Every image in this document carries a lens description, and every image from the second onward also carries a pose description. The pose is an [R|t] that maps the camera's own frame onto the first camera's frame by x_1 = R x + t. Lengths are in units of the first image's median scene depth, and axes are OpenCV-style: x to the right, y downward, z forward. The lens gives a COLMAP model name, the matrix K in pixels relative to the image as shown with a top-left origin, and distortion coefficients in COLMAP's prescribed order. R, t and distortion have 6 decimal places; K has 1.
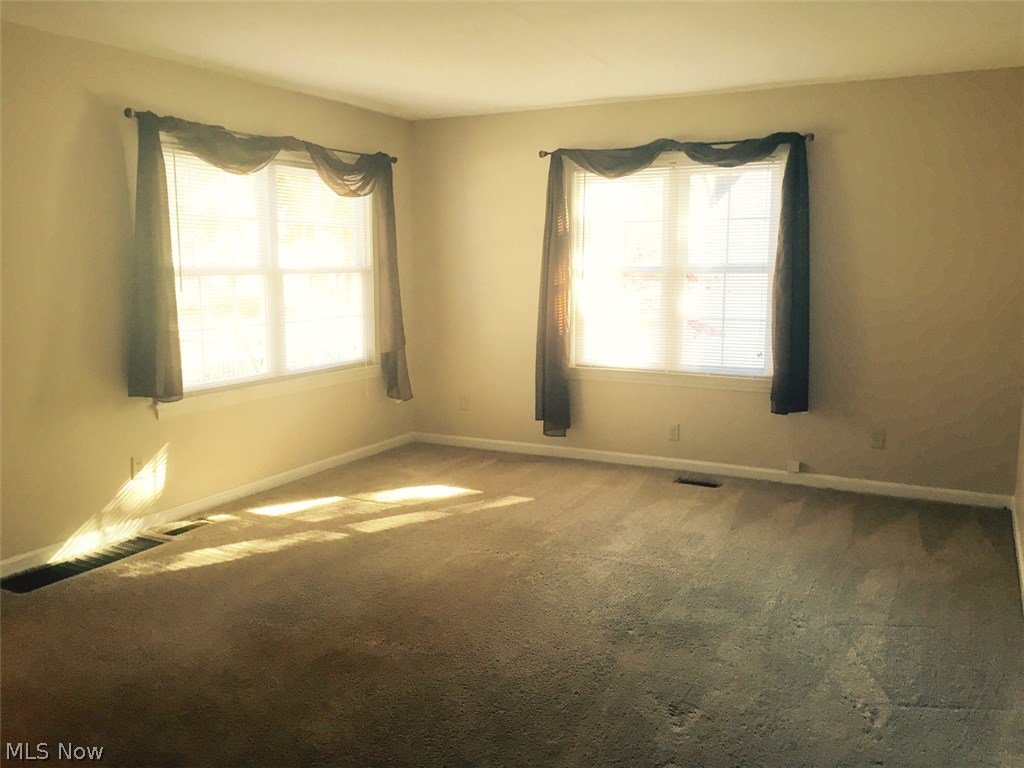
lens RADIAL K [[891.2, 0, 512.0], [0, 891.2, 384.0], [0, 0, 1]] dist [0.122237, -0.208823]
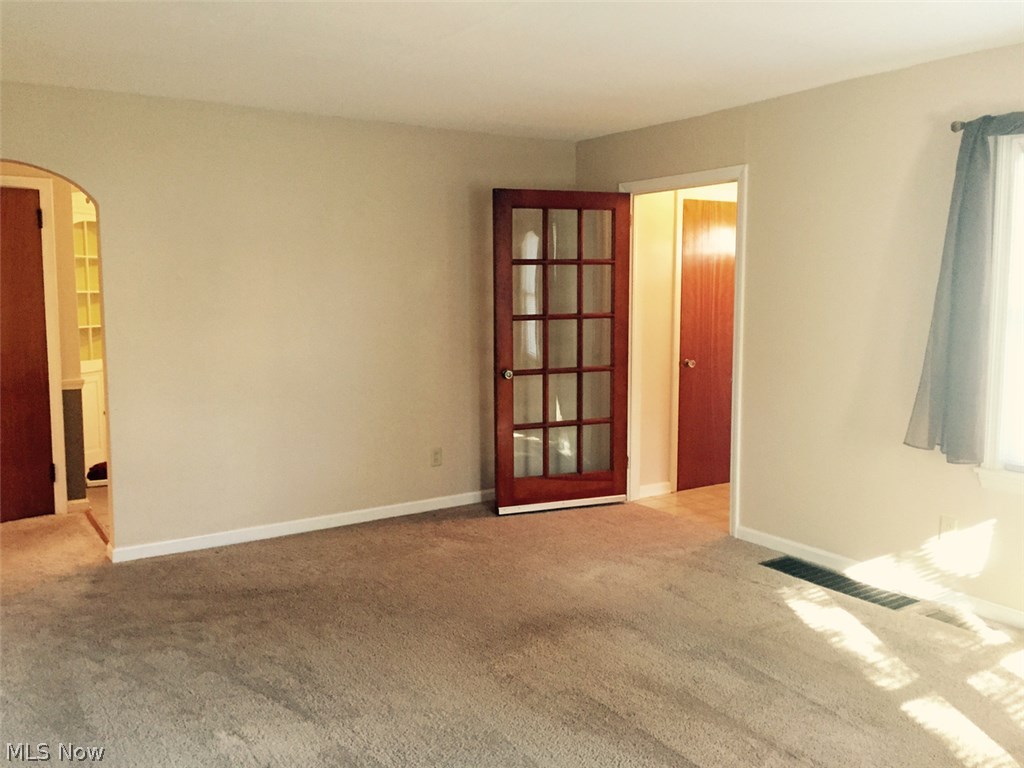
lens RADIAL K [[891.2, 0, 512.0], [0, 891.2, 384.0], [0, 0, 1]] dist [0.122237, -0.208823]
pose [[-0.499688, 0.095207, -0.860957, 0.548811], [-0.120266, 0.976689, 0.177806, -0.153624], [0.857816, 0.192391, -0.476590, 1.054475]]
